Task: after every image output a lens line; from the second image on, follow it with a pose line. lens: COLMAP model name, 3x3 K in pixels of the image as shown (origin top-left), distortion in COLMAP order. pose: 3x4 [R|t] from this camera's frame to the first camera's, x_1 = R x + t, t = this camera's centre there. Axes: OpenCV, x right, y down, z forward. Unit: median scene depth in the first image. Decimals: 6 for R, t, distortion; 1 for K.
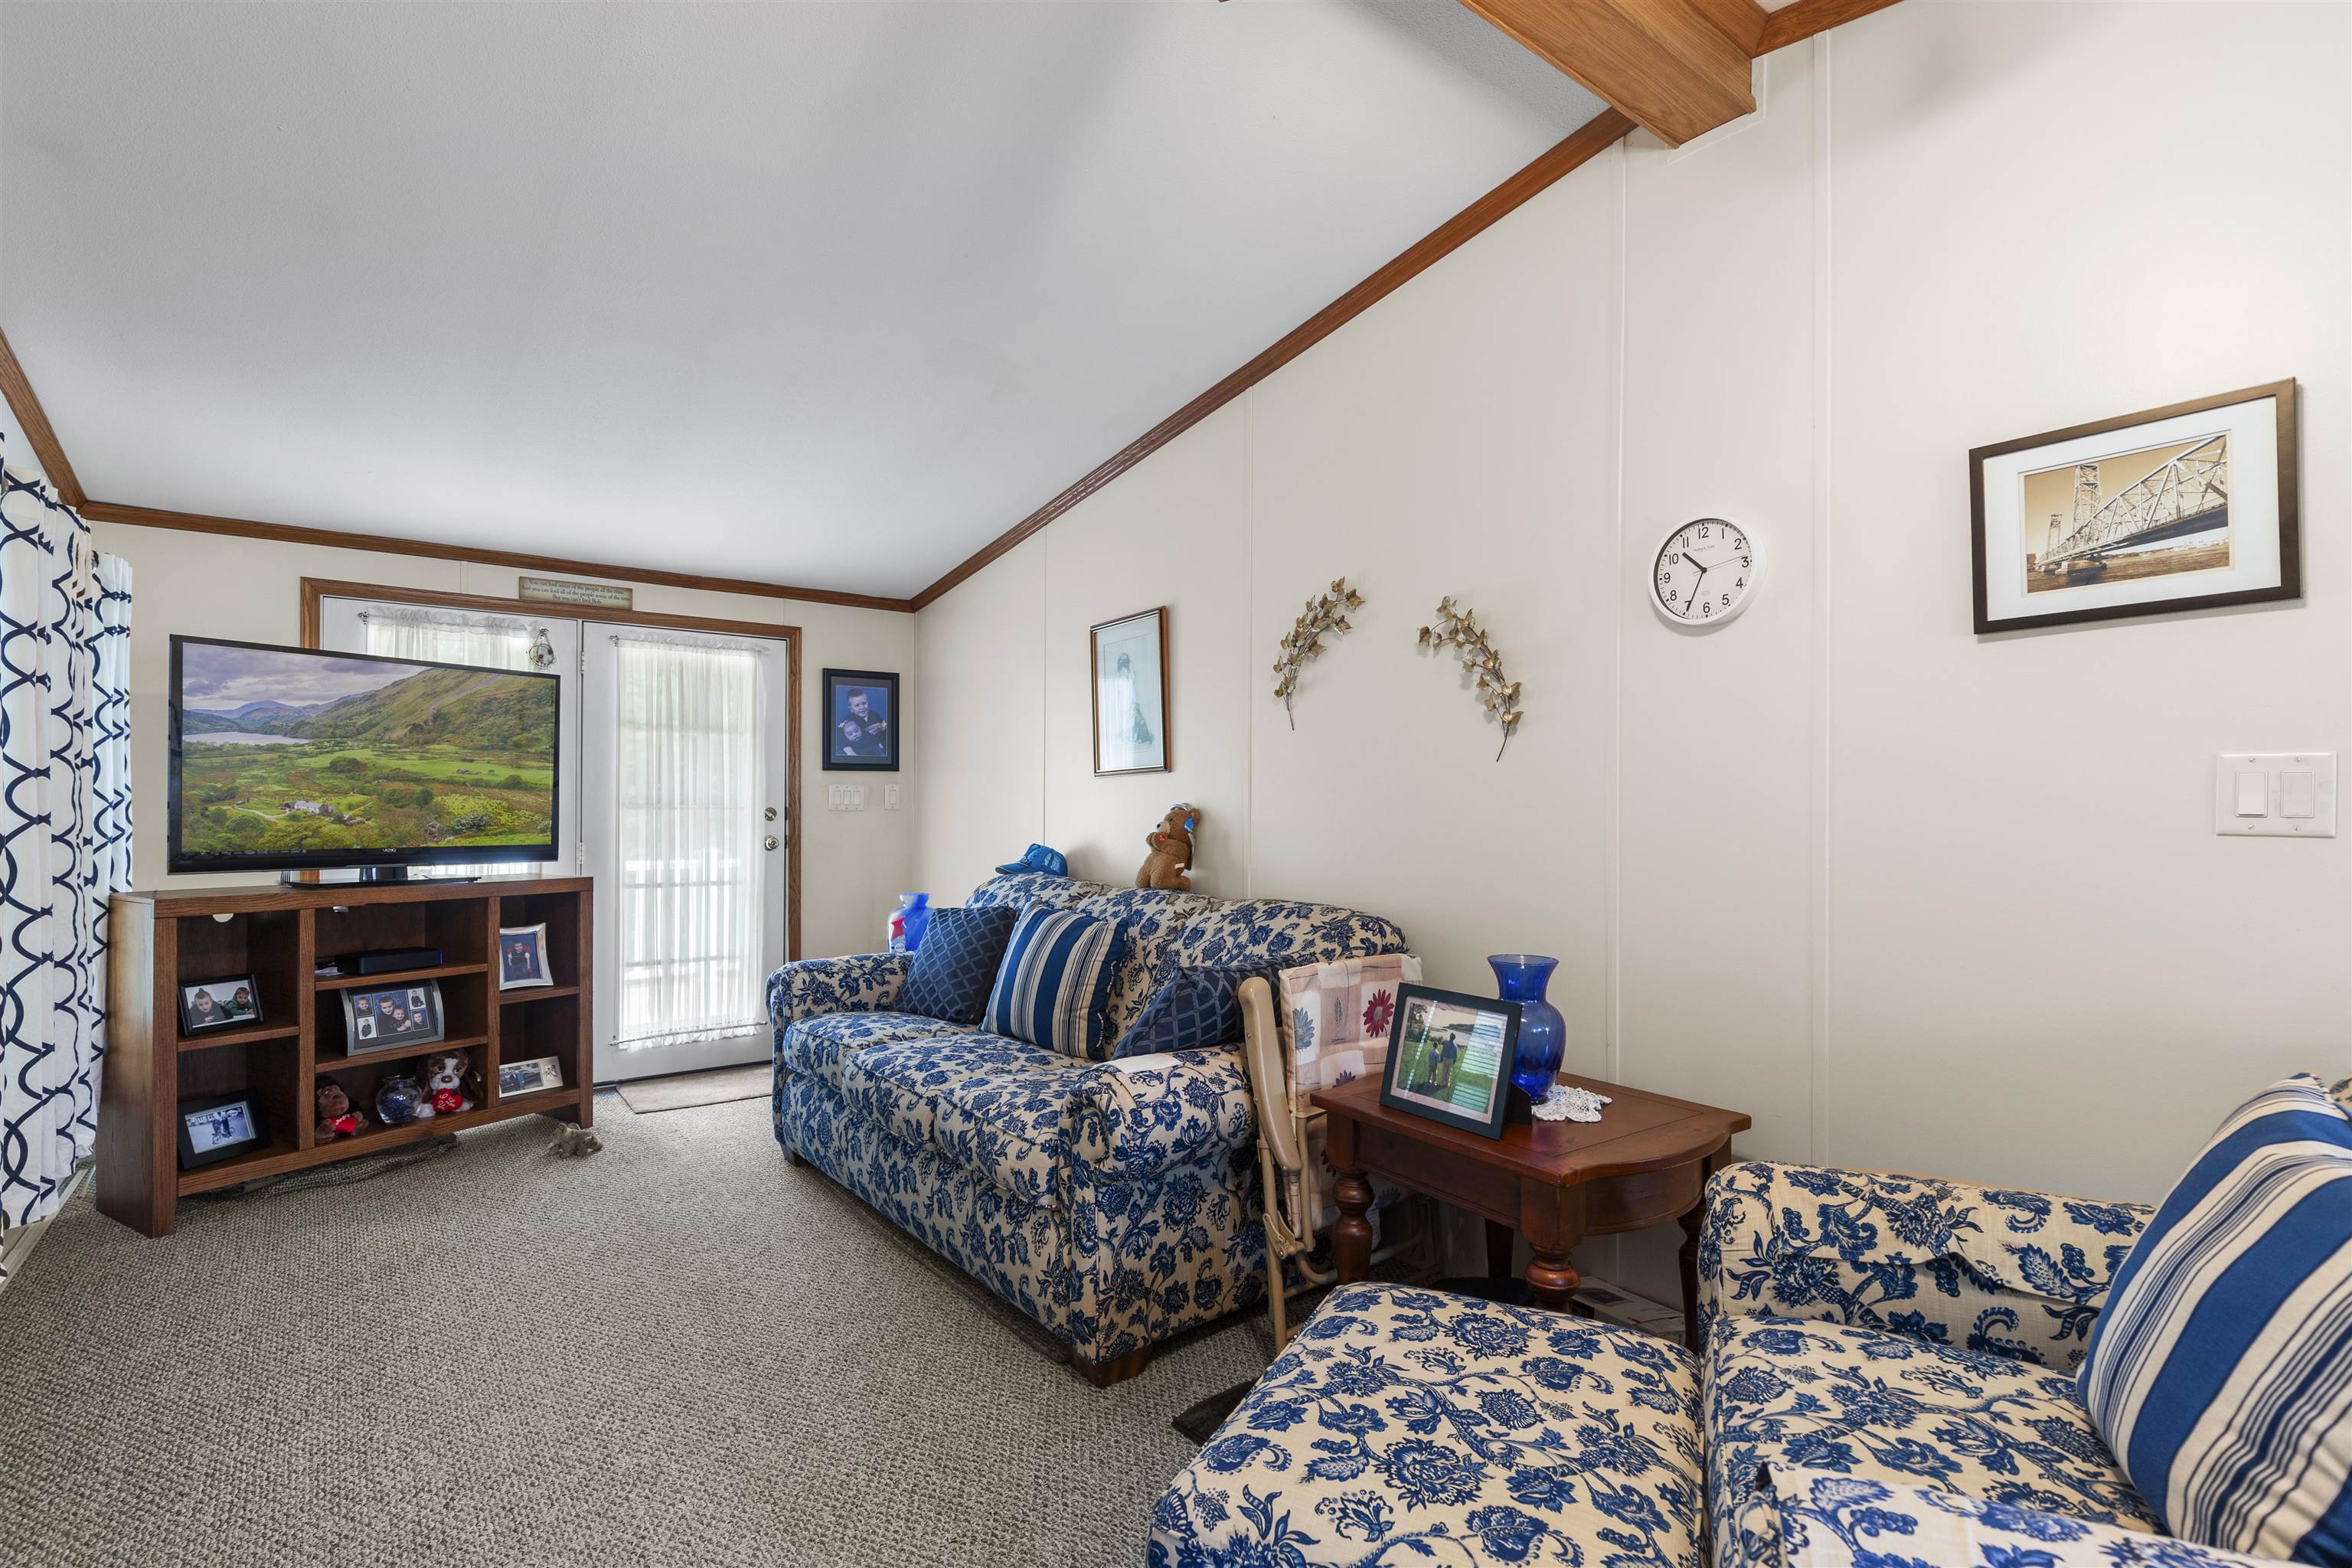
lens RADIAL K [[1104.8, 0, 1168.6], [0, 1104.8, 800.1], [0, 0, 1]] dist [-0.000537, -0.000606]
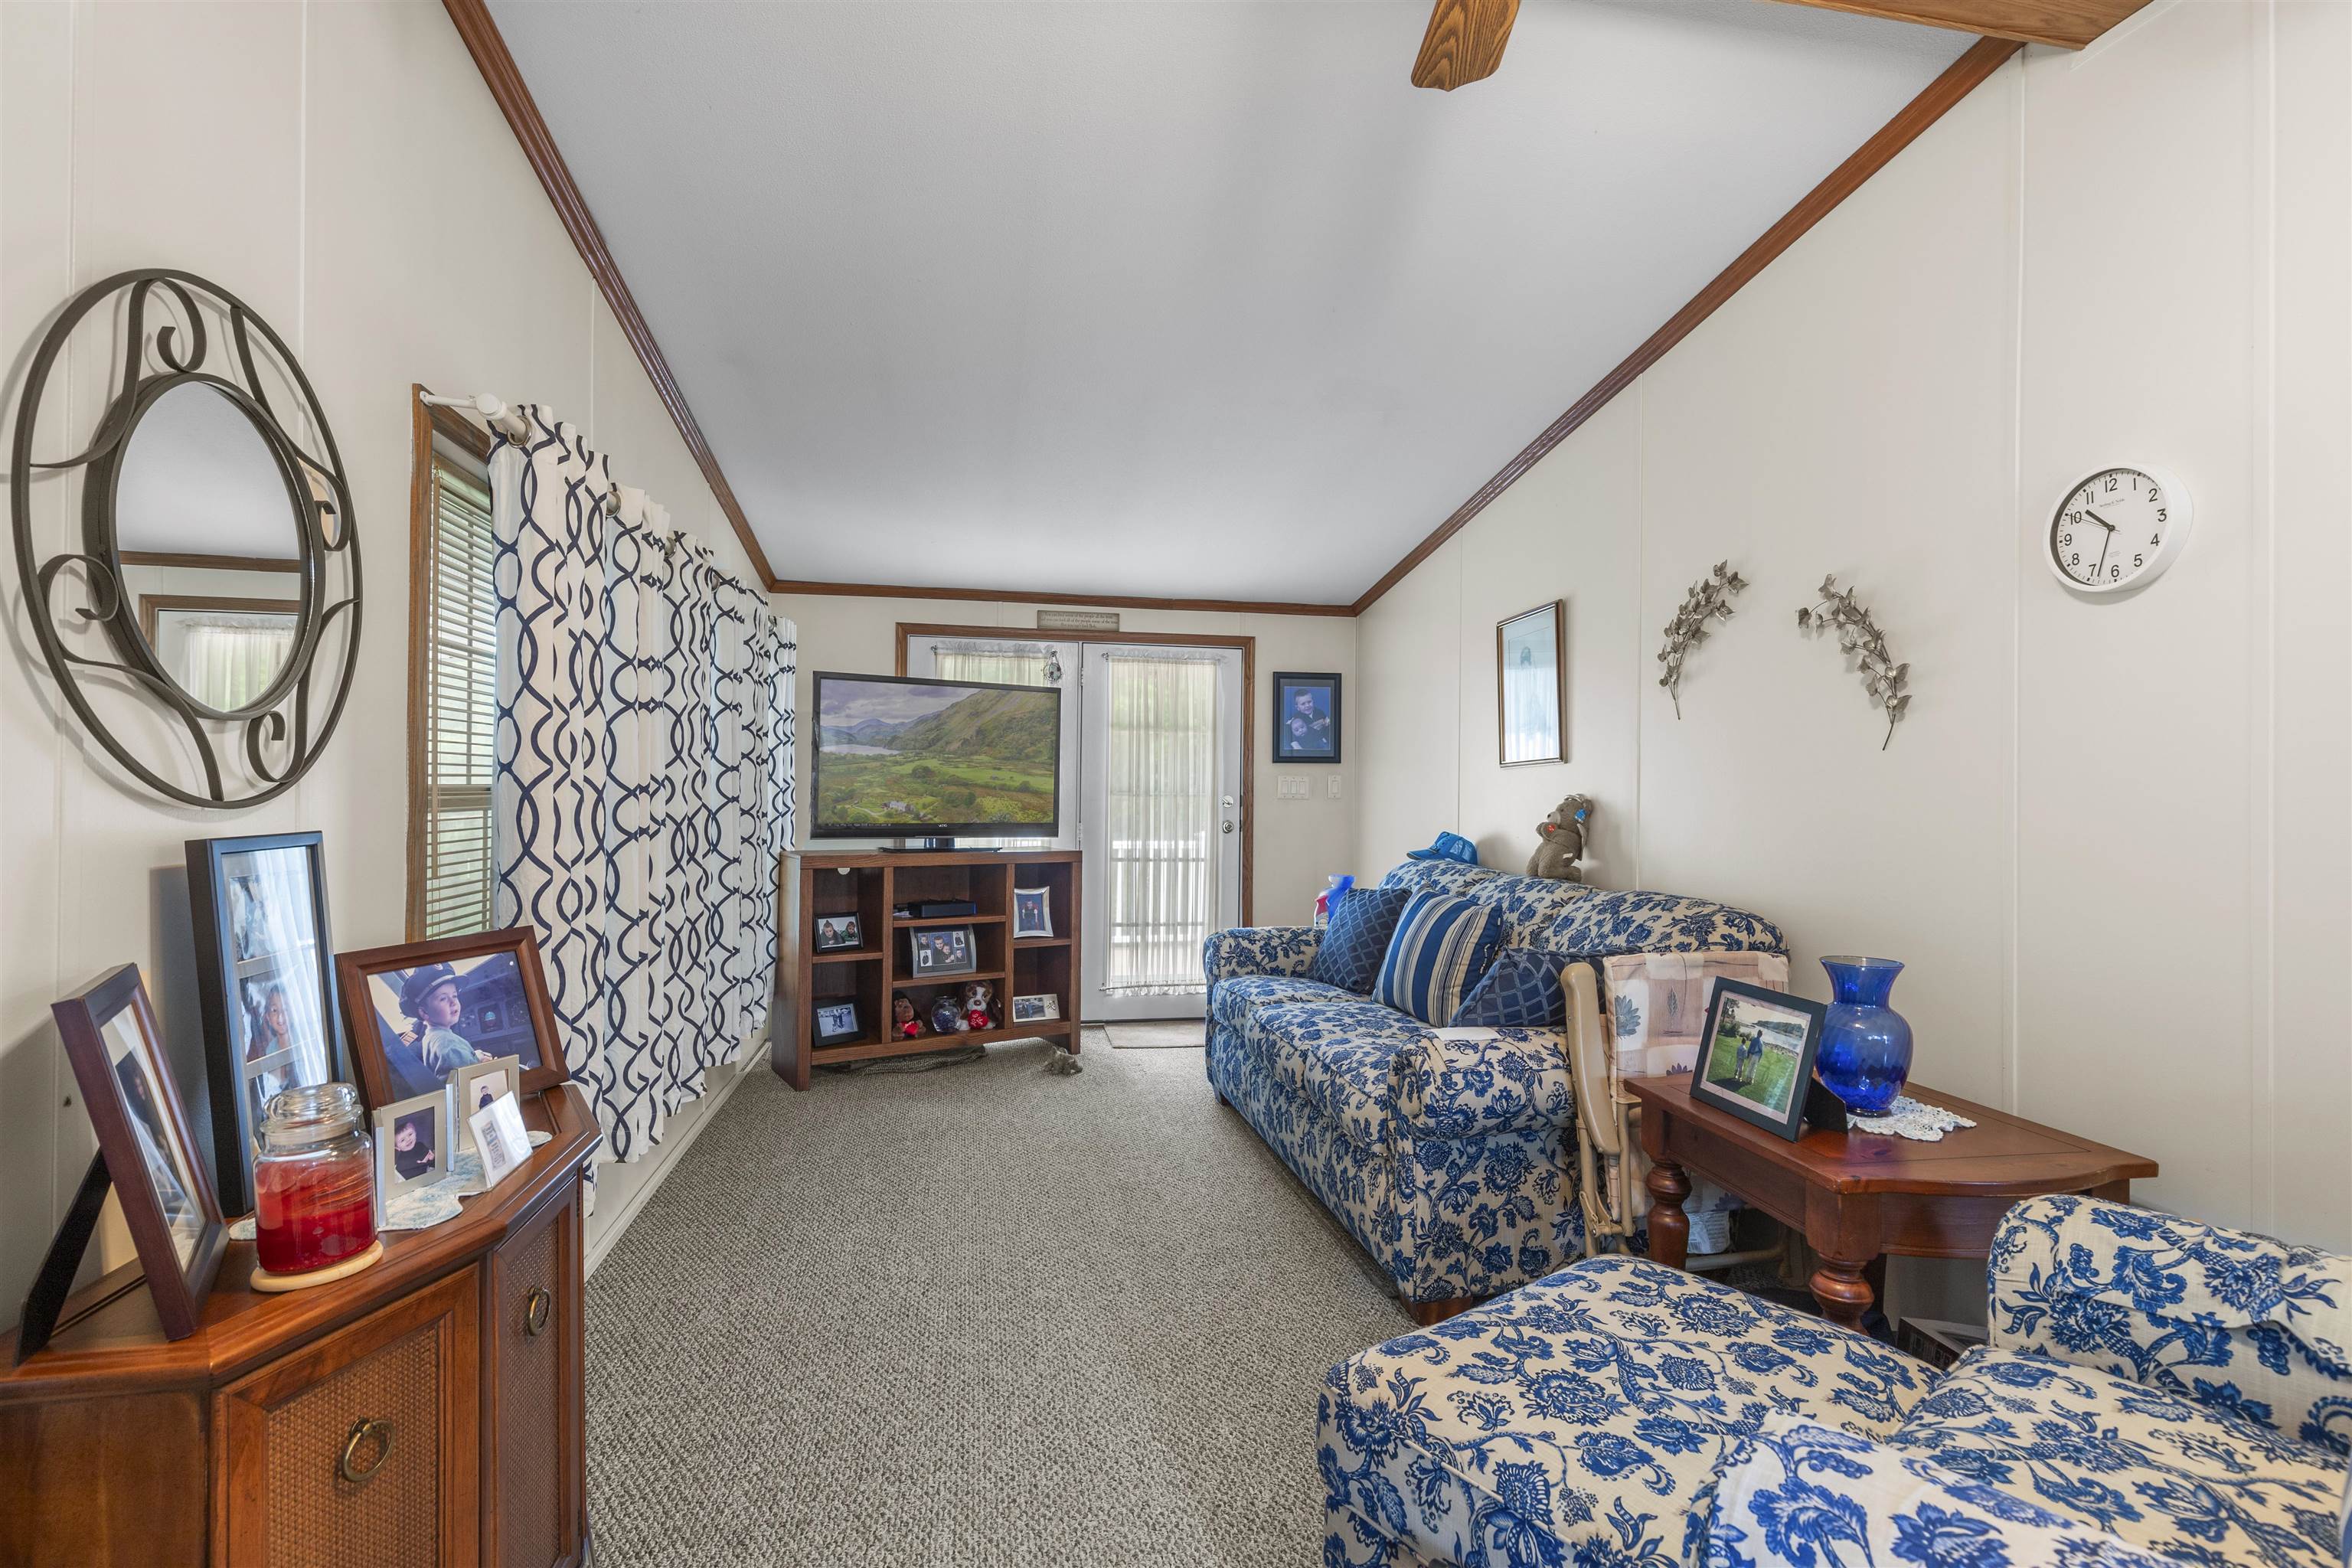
lens RADIAL K [[1104.8, 0, 1185.0], [0, 1104.8, 774.4], [0, 0, 1]] dist [-0.000537, -0.000606]
pose [[0.897828, -0.001399, -0.440344, 0.193410], [-0.005077, 0.999896, -0.013528, 0.000659], [0.440317, 0.014382, 0.897727, -0.087588]]
